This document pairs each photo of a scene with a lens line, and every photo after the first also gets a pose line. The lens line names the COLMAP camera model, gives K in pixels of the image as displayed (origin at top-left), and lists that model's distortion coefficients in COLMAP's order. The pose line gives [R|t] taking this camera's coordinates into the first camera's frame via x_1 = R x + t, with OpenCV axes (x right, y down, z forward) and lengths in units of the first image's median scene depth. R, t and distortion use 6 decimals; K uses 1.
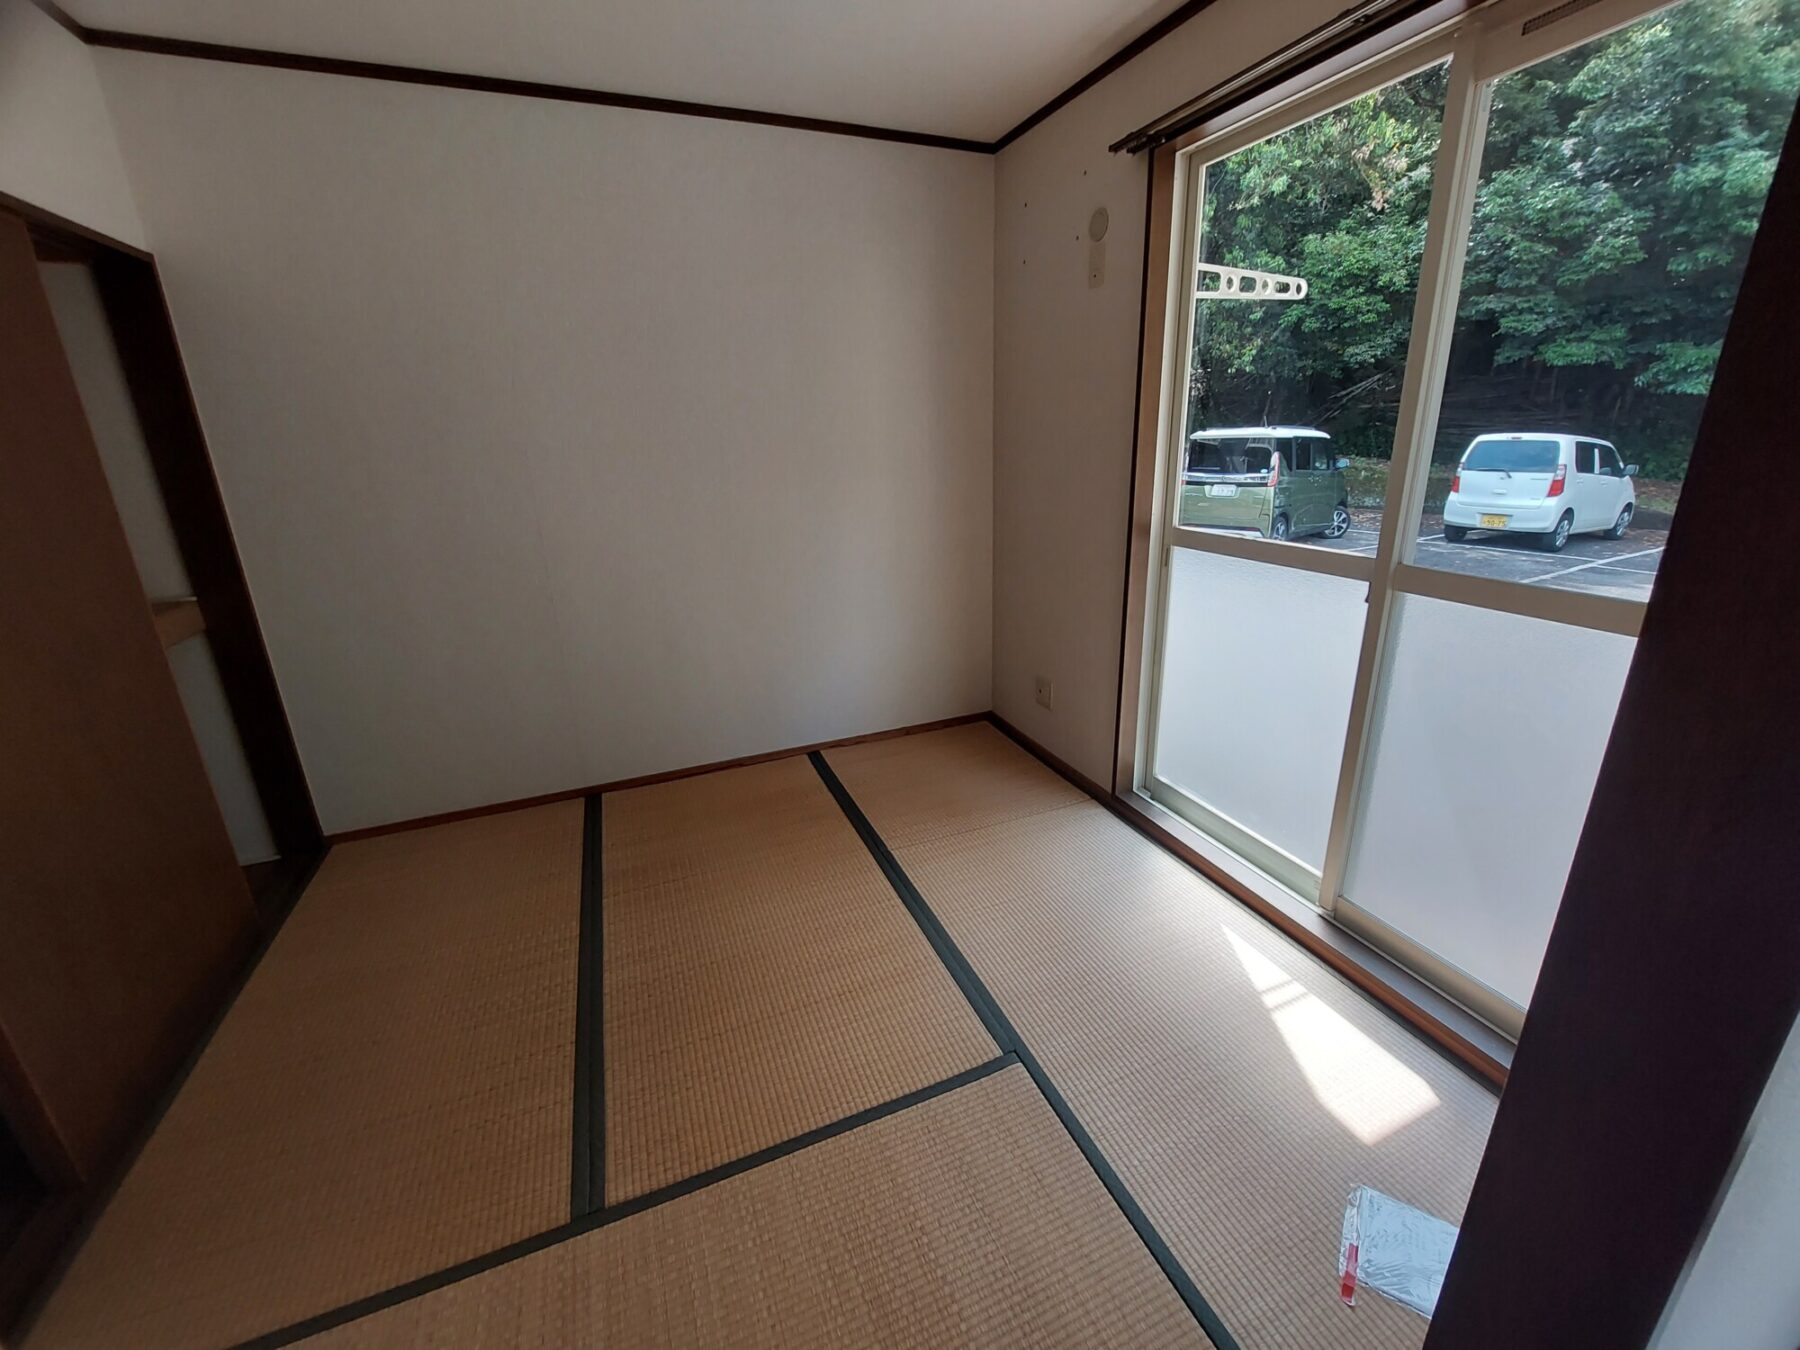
lens RADIAL K [[723.0, 0, 925.4], [0, 723.0, 668.5], [0, 0, 1]] dist [-0.018465, 0.000013]
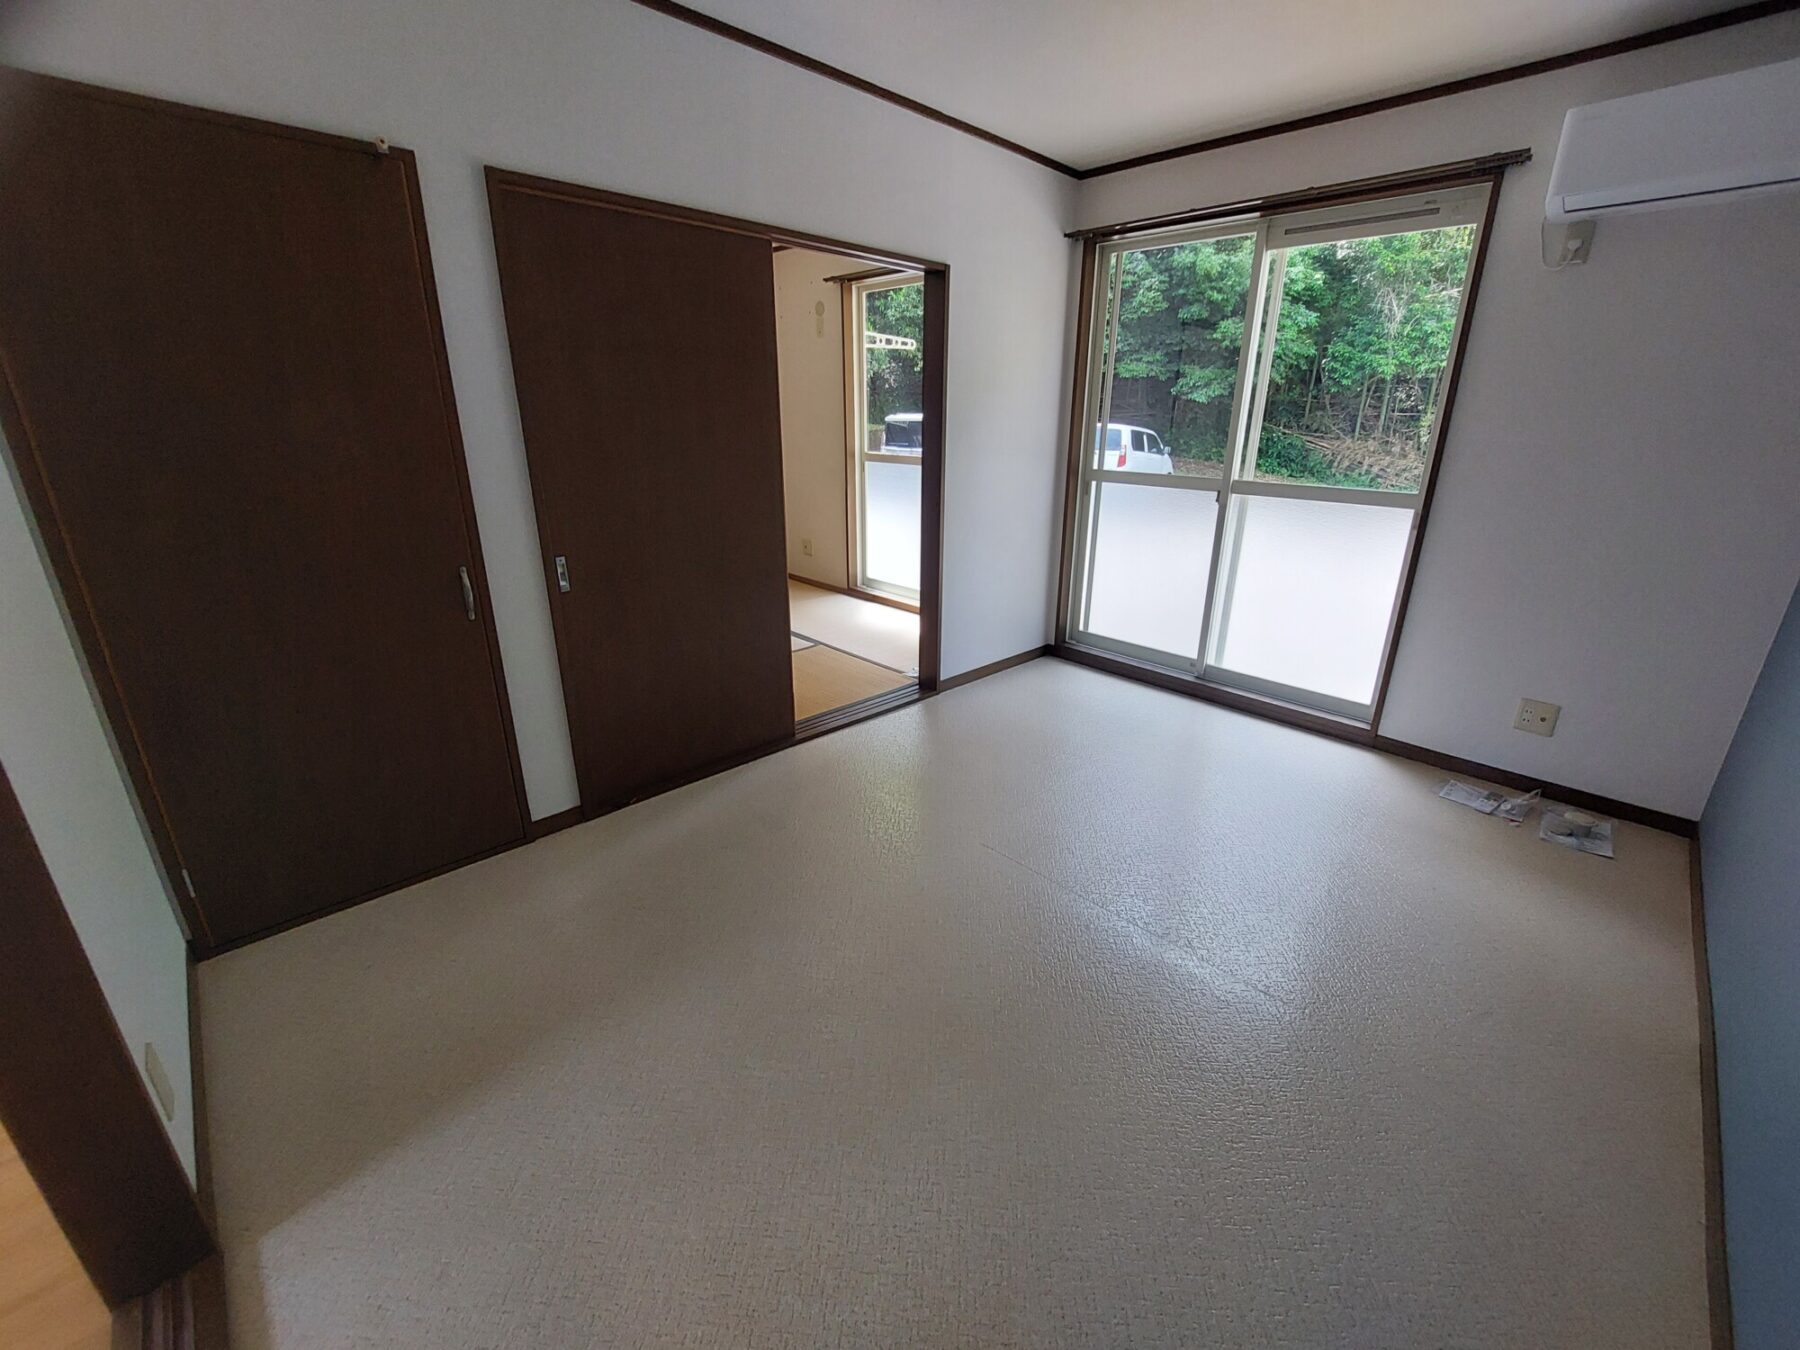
lens RADIAL K [[723.0, 0, 925.4], [0, 723.0, 668.5], [0, 0, 1]] dist [-0.018465, 0.000013]
pose [[0.928290, -0.087572, 0.361399, -0.076866], [0.079883, 0.996147, 0.036193, 0.090495], [-0.363176, -0.004728, 0.931709, -0.255444]]
